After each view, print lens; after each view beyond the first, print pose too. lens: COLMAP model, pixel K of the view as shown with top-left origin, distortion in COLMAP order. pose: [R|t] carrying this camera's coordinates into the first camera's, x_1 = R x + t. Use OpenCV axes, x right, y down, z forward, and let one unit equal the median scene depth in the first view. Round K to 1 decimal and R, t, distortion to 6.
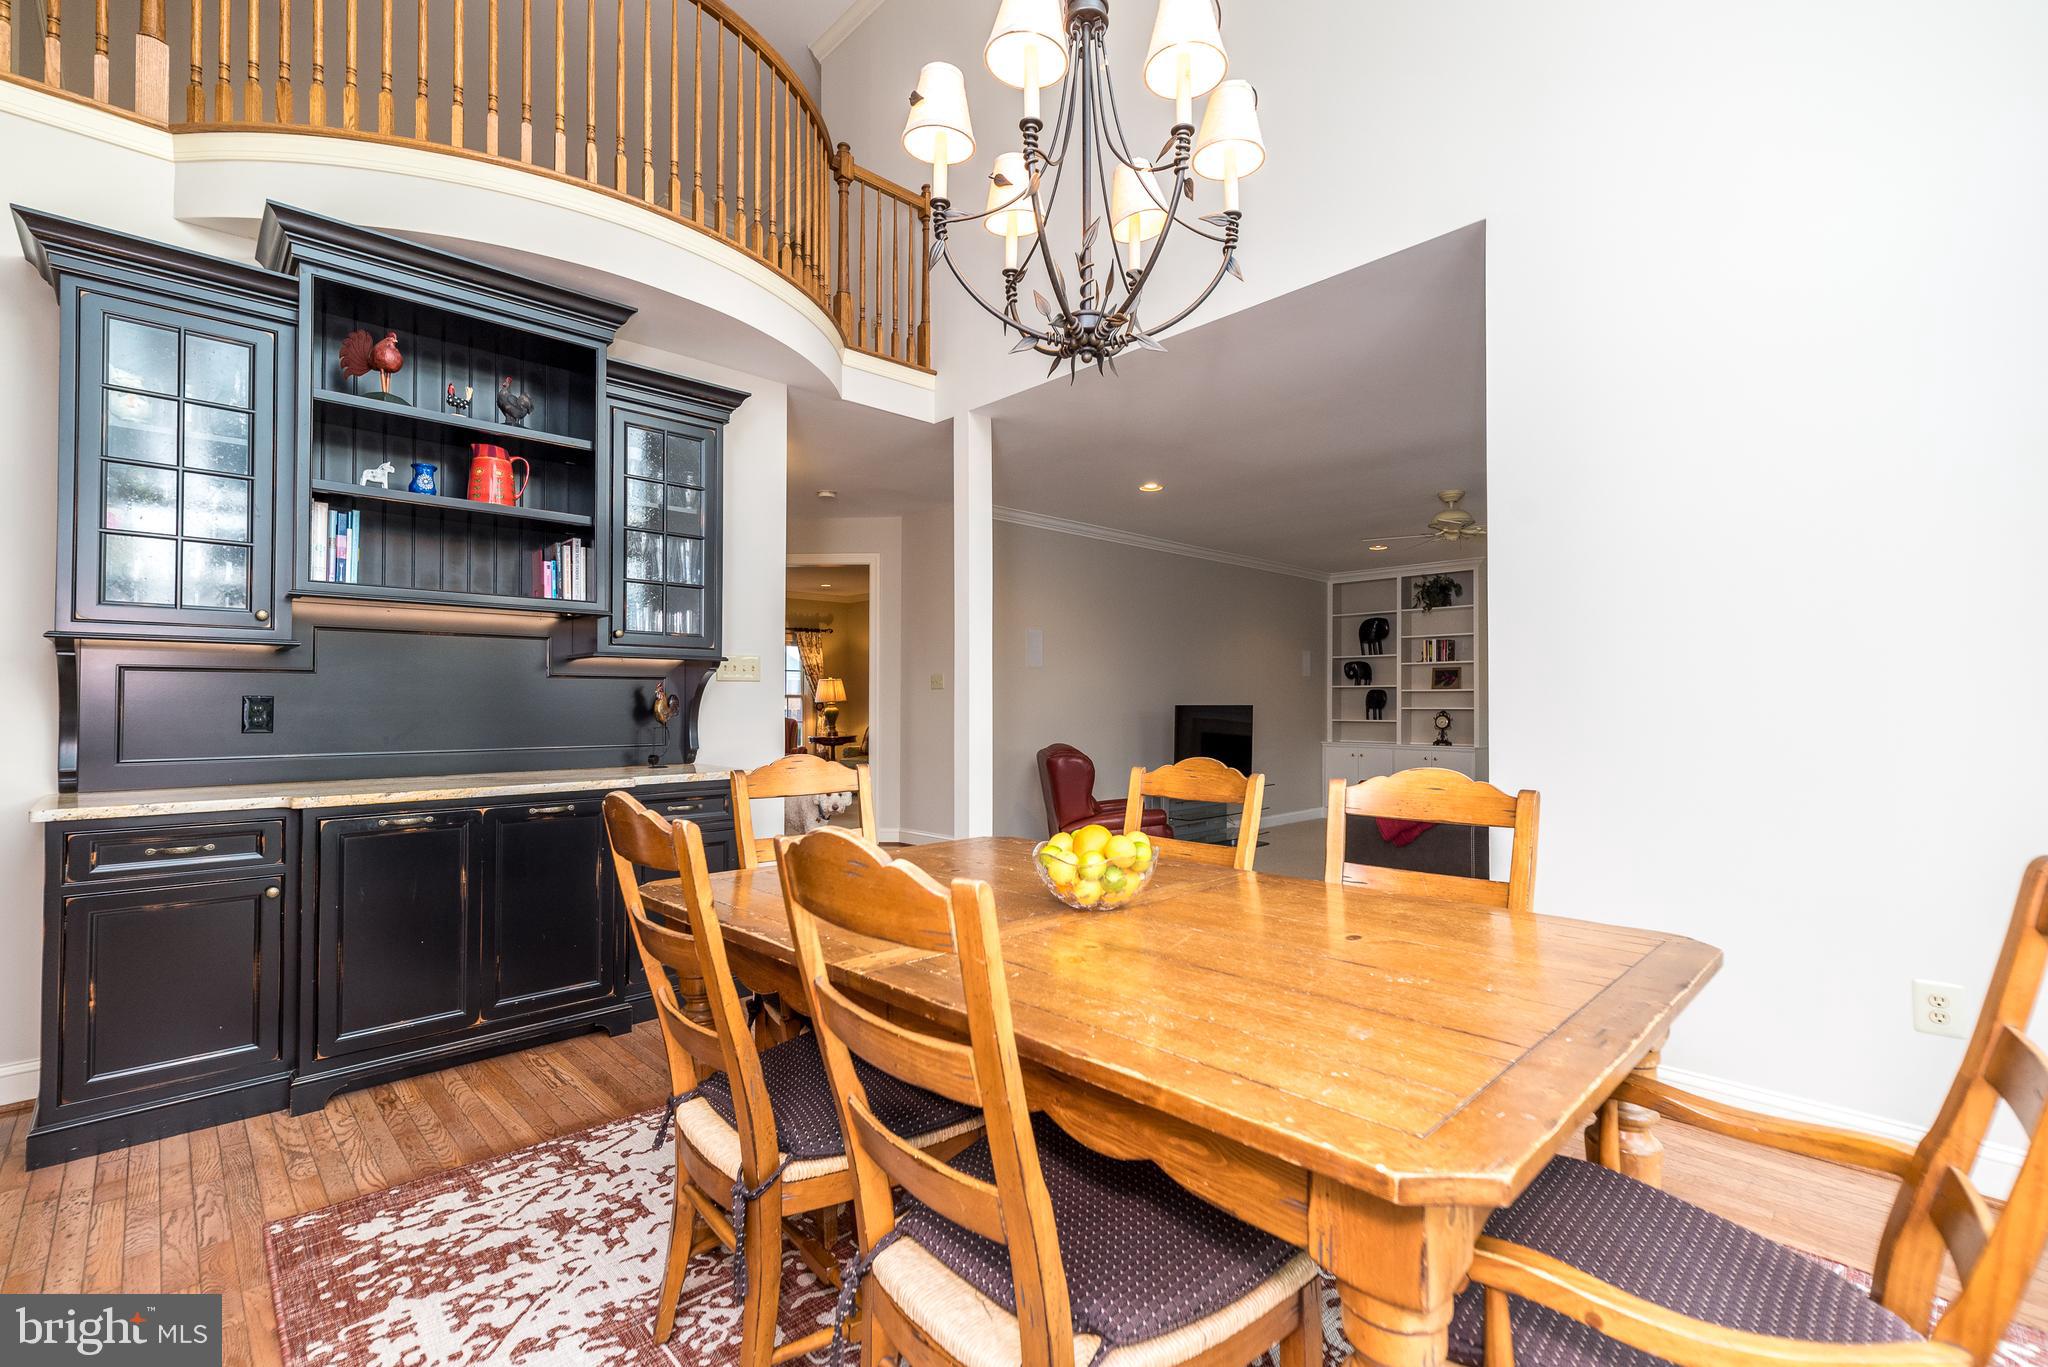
lens RADIAL K [[896.9, 0, 1020.2], [0, 896.9, 691.5], [0, 0, 1]] dist [0.001593, 0.001002]
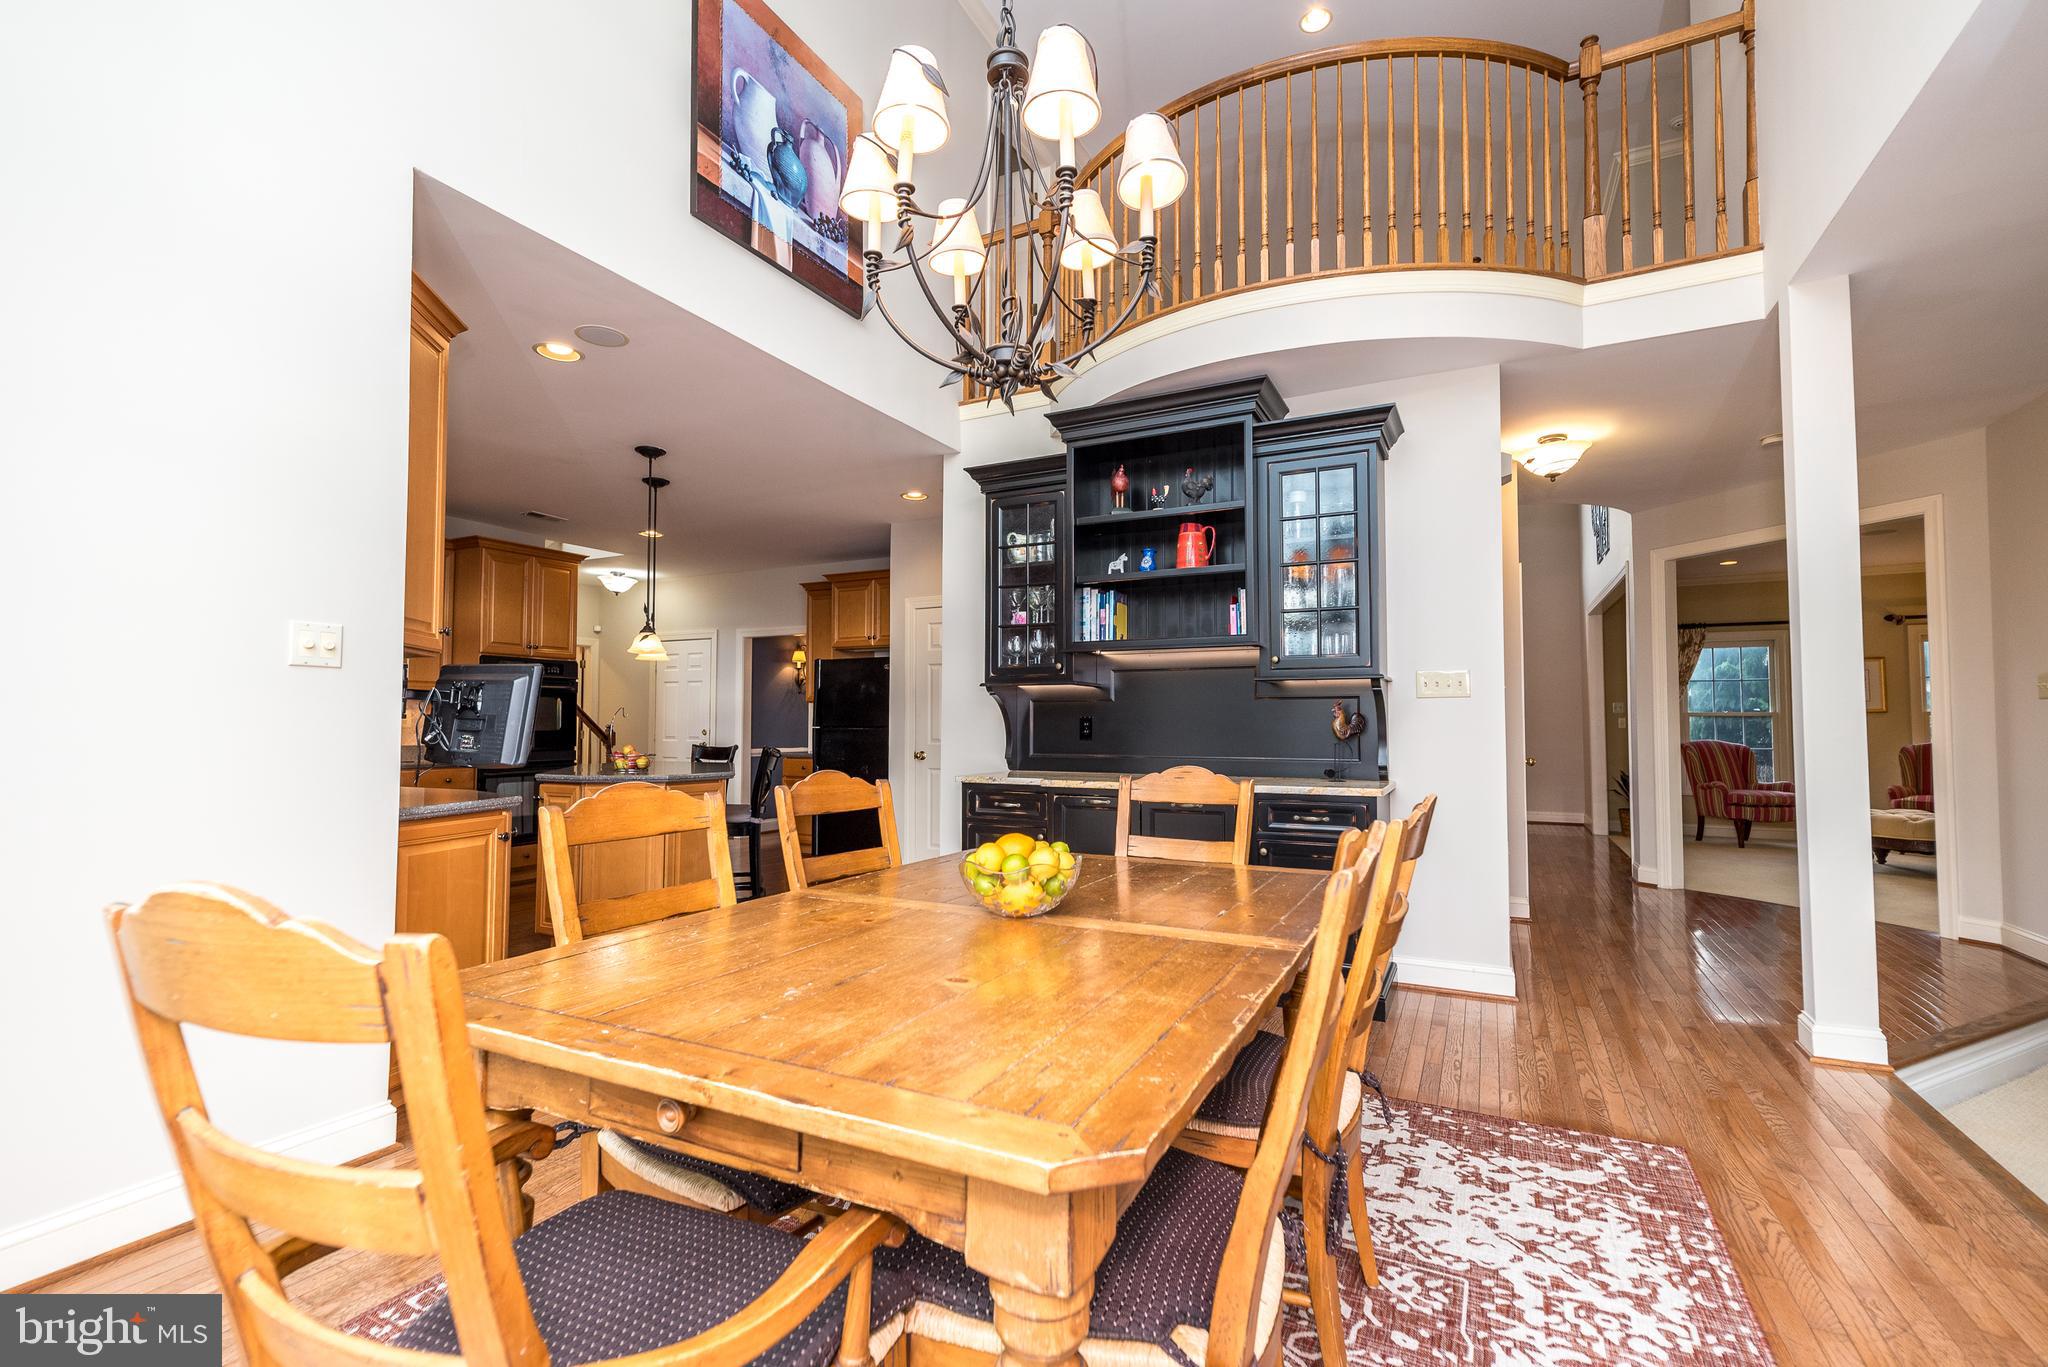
lens RADIAL K [[896.9, 0, 1022.6], [0, 896.9, 695.0], [0, 0, 1]] dist [0.001593, 0.001002]
pose [[0.330037, -0.029673, -0.943502, 0.543748], [0.010058, 0.999560, -0.027918, 0.008779], [0.943915, -0.000275, 0.330190, 0.341059]]
